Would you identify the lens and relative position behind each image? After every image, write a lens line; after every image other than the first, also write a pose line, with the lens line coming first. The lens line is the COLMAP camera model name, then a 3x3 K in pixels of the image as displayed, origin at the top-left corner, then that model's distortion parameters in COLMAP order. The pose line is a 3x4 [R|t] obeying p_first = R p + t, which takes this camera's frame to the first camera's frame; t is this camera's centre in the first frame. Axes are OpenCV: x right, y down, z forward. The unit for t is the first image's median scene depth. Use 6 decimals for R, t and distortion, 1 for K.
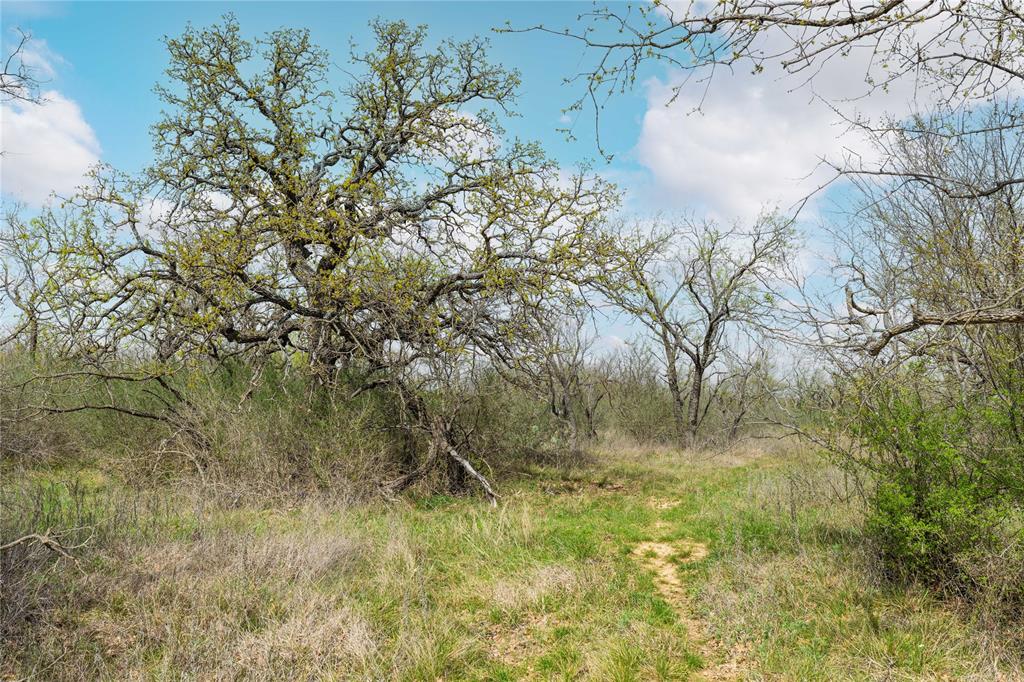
lens RADIAL K [[827.3, 0, 512.0], [0, 827.3, 341.0], [0, 0, 1]] dist [0.003779, 0.000613]
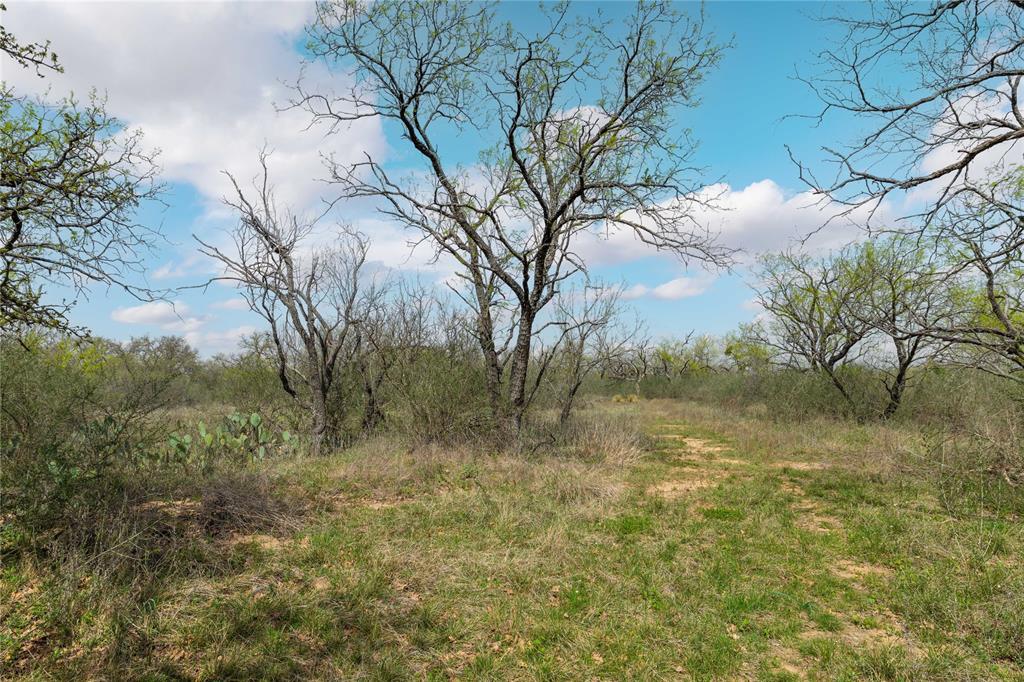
lens RADIAL K [[616.3, 0, 512.0], [0, 616.3, 341.0], [0, 0, 1]] dist [-0.000479, -0.000040]
pose [[0.979734, -0.009693, 0.200068, 0.125117], [0.006086, 0.999808, 0.018638, 0.045673], [-0.200210, -0.017043, 0.979605, 0.560612]]
